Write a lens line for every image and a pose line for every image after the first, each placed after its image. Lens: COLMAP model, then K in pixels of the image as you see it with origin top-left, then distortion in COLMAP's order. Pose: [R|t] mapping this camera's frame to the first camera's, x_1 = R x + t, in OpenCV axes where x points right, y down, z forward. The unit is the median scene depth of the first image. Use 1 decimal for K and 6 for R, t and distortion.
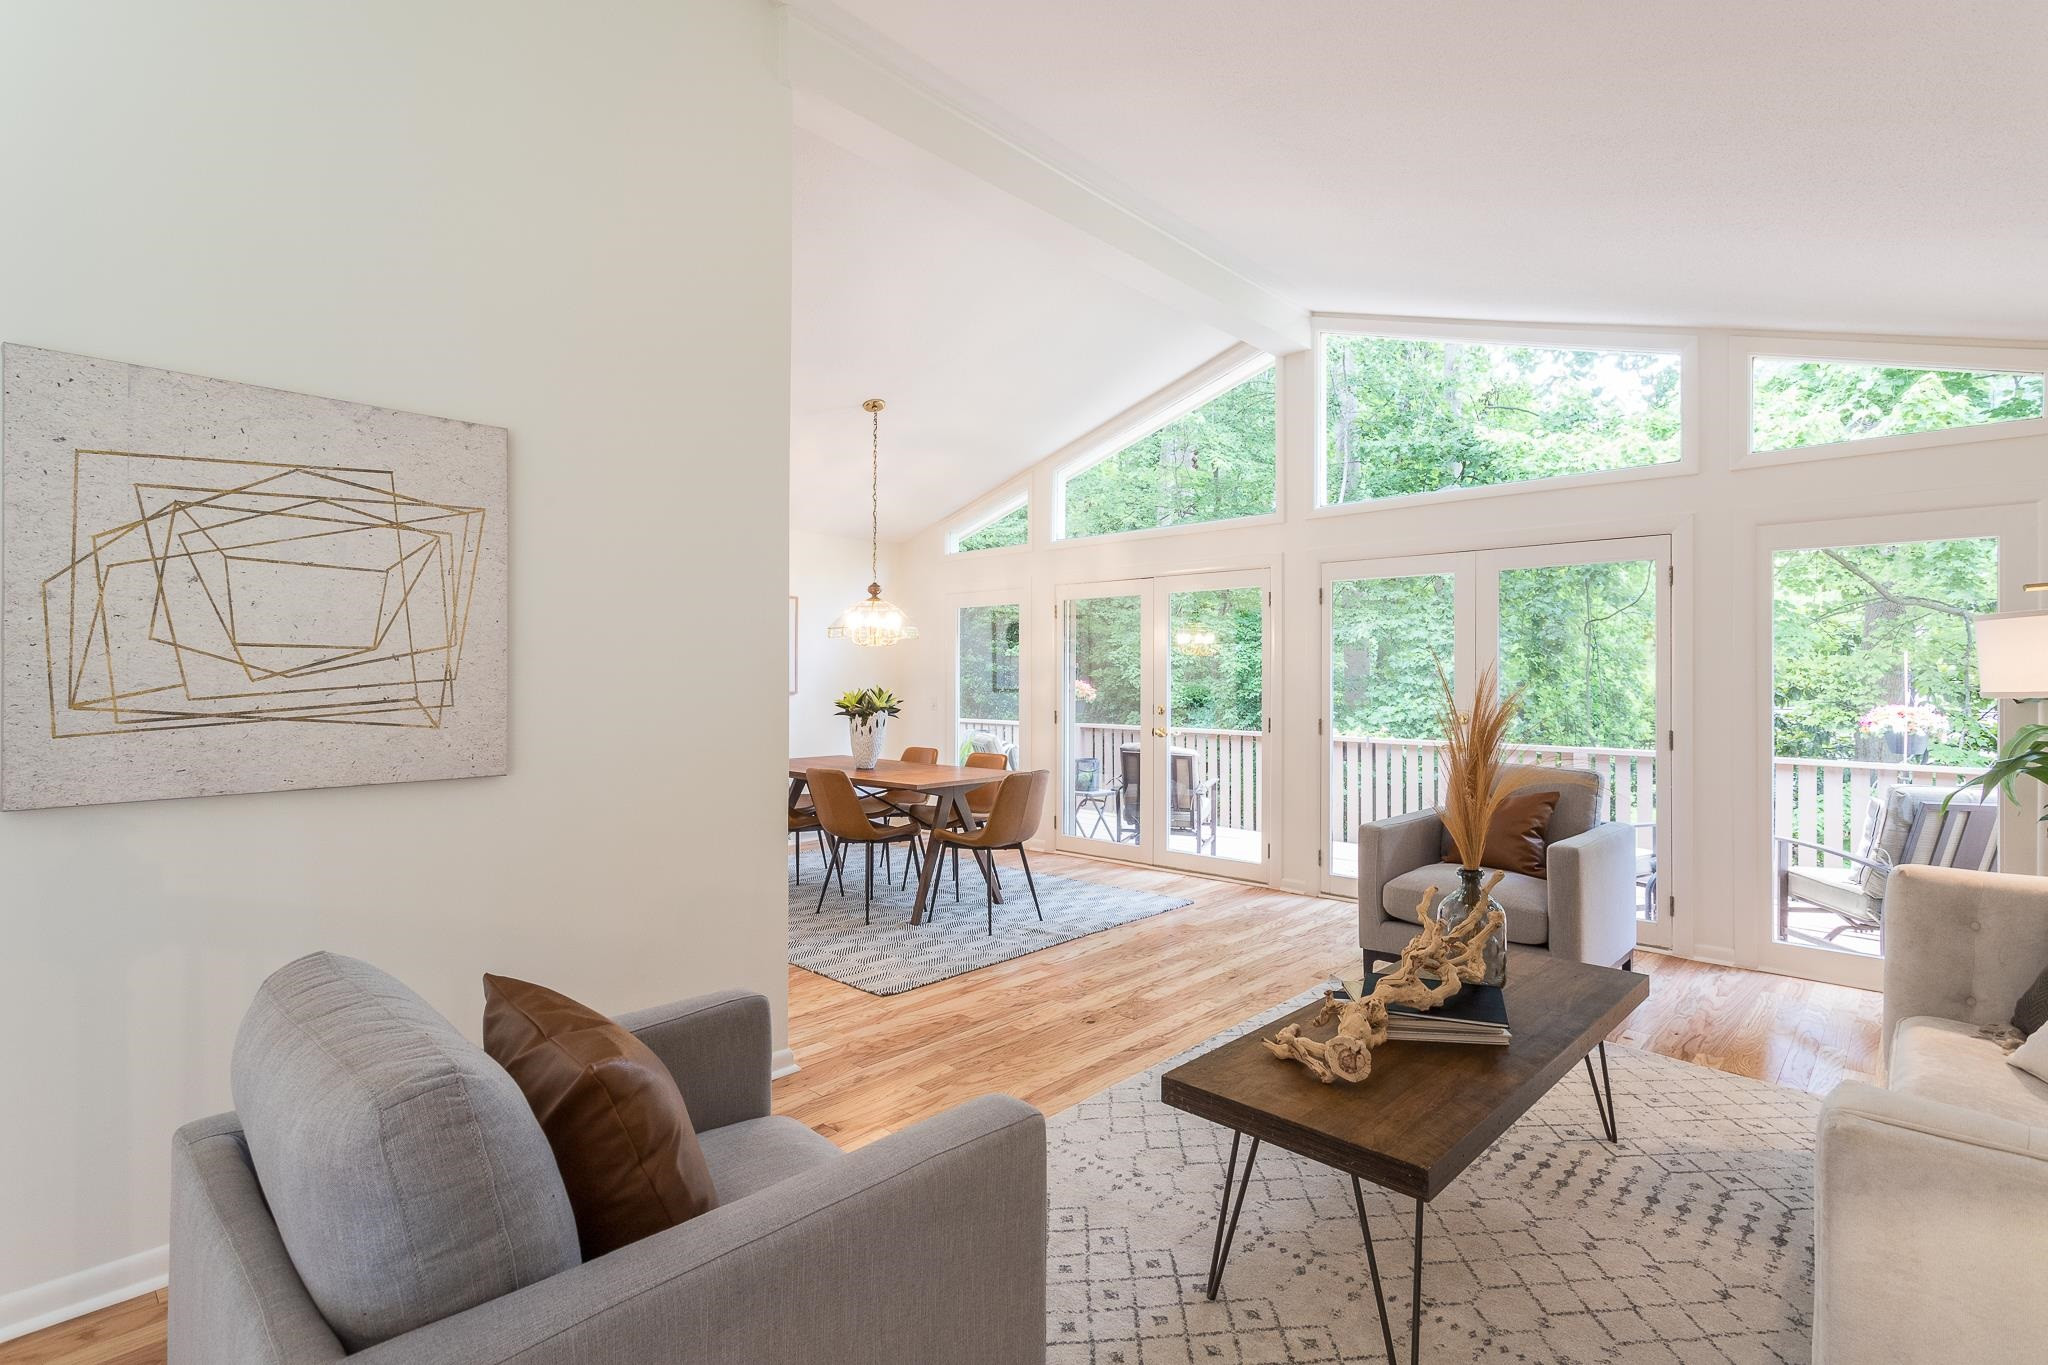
lens RADIAL K [[944.6, 0, 1017.3], [0, 944.6, 686.0], [0, 0, 1]] dist [-0.001598, 0.000004]
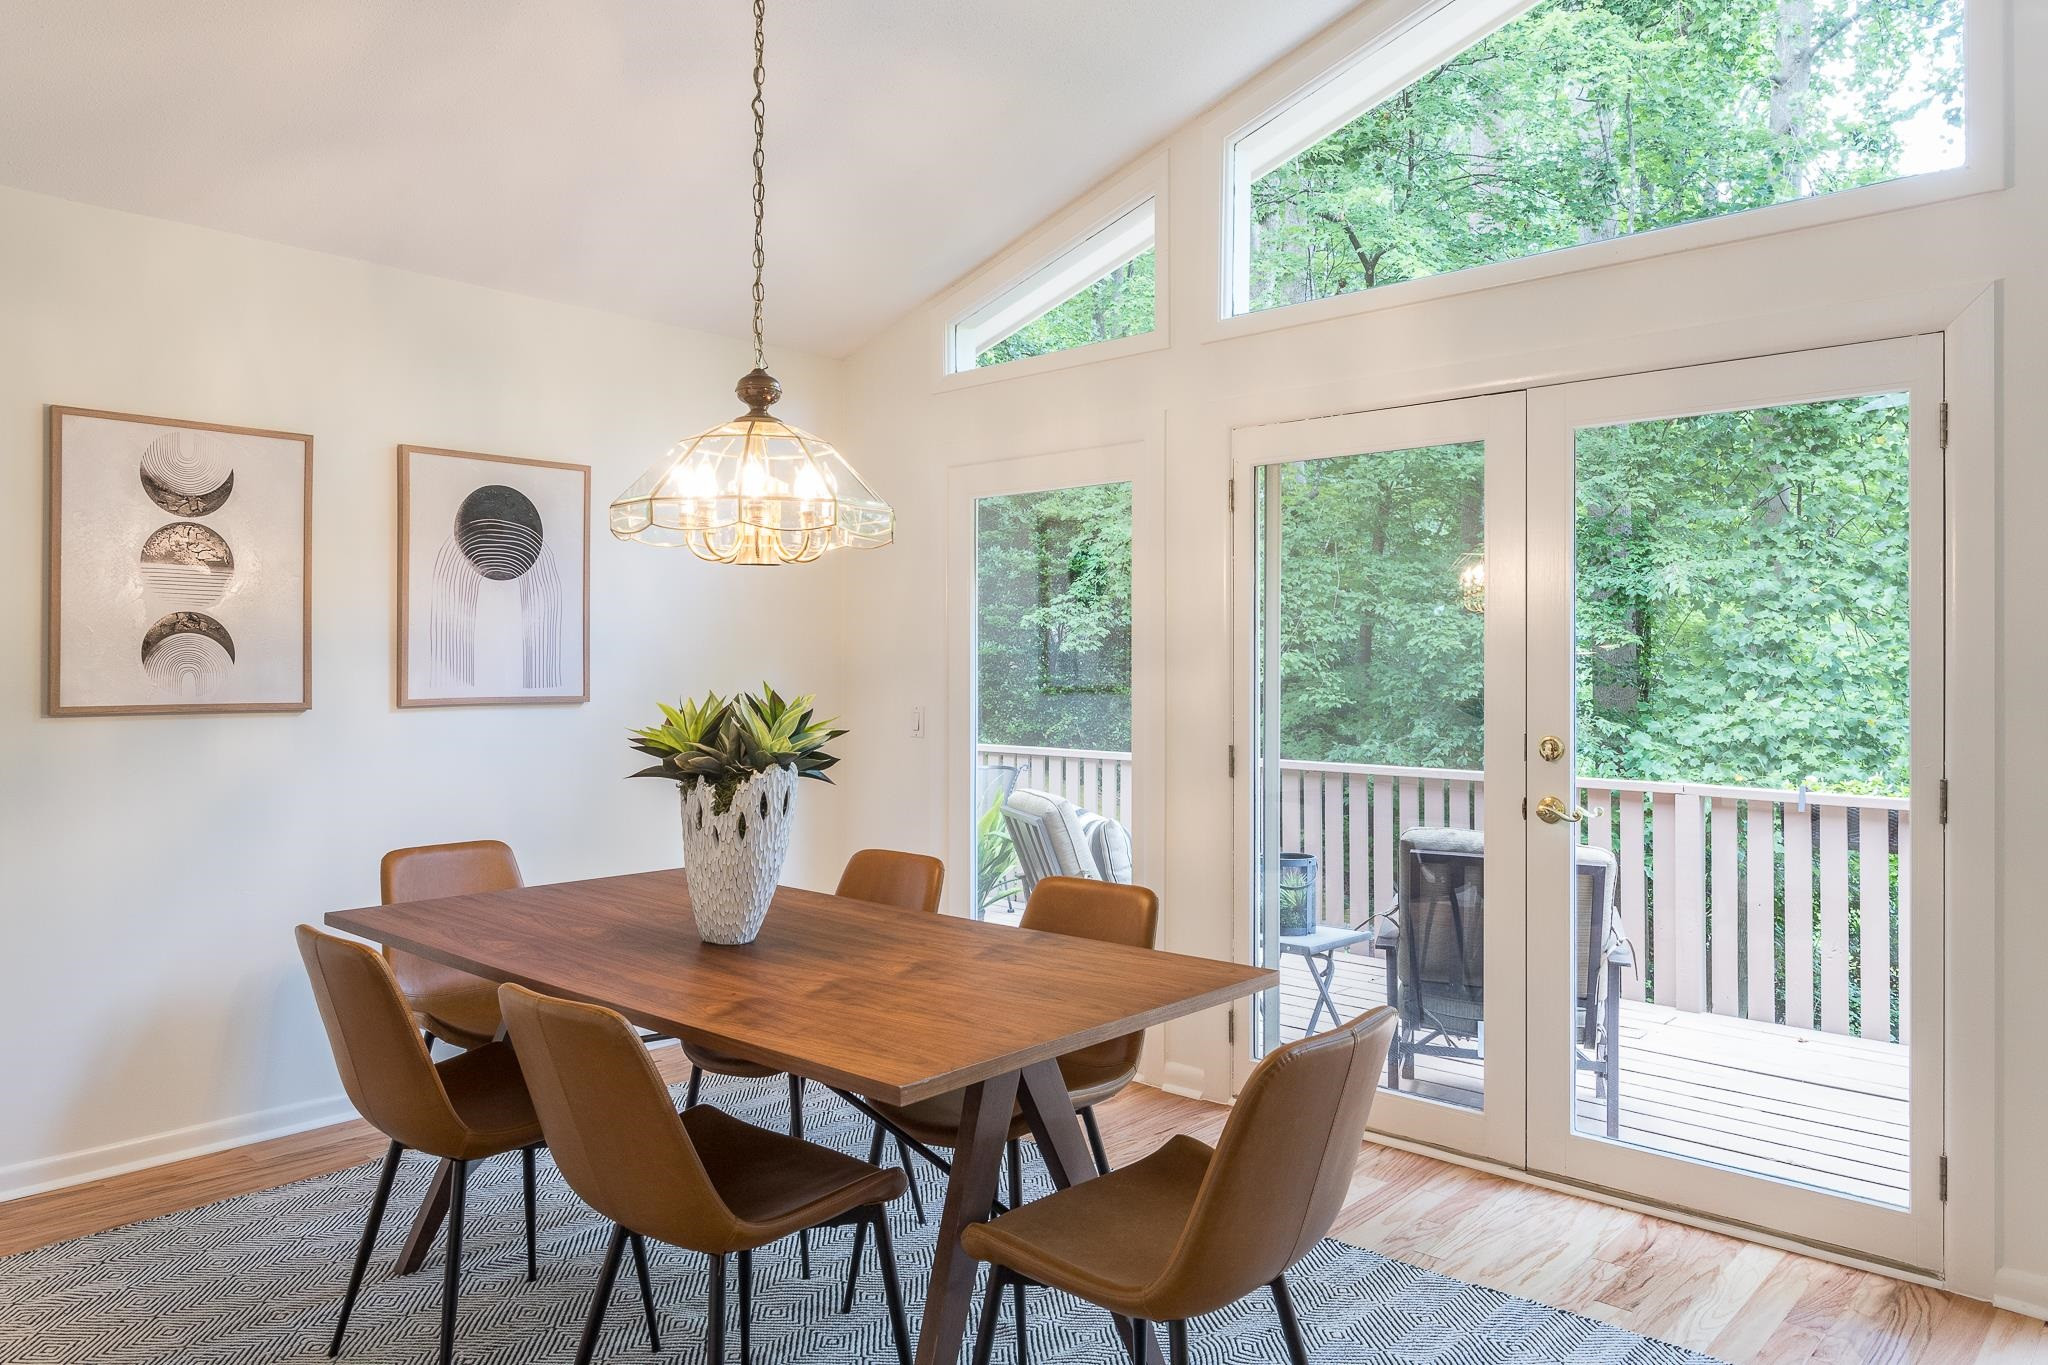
lens RADIAL K [[1370.1, 0, 1029.6], [0, 1370.1, 679.6], [0, 0, 1]] dist [0.008723, -0.006673]
pose [[0.999943, -0.001158, 0.010631, -0.060246], [0.001138, 0.999997, 0.001973, -0.002869], [-0.010633, -0.001961, 0.999942, 0.505464]]
